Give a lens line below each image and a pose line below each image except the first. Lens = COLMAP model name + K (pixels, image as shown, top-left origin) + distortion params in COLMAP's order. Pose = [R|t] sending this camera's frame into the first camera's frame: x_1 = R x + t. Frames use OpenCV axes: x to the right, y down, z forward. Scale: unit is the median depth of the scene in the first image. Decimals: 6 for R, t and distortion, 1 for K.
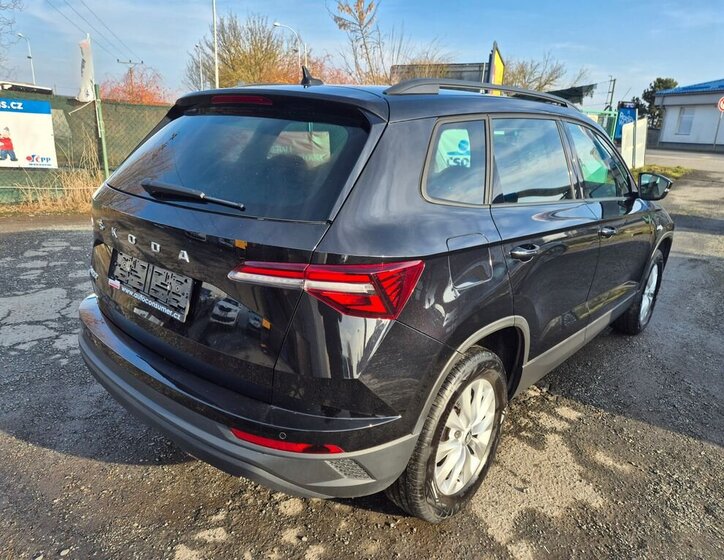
lens RADIAL K [[502.6, 0, 363.4], [0, 502.6, 280.4], [0, 0, 1]] dist [0.019880, 0.001121]
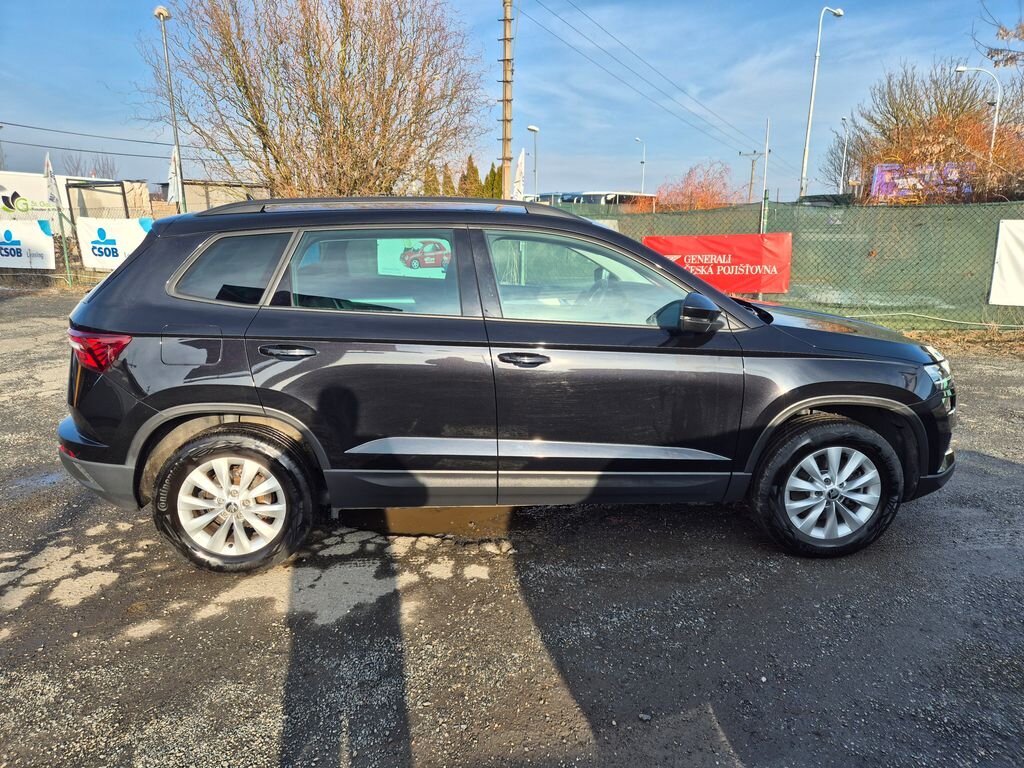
lens RADIAL K [[681.2, 0, 509.2], [0, 681.2, 382.2], [0, 0, 1]] dist [0.021796, -0.009839]
pose [[0.720240, 0.112975, -0.684464, 0.308909], [-0.165388, 0.986164, -0.011260, -0.011532], [0.673722, 0.121312, 0.728960, 0.044948]]
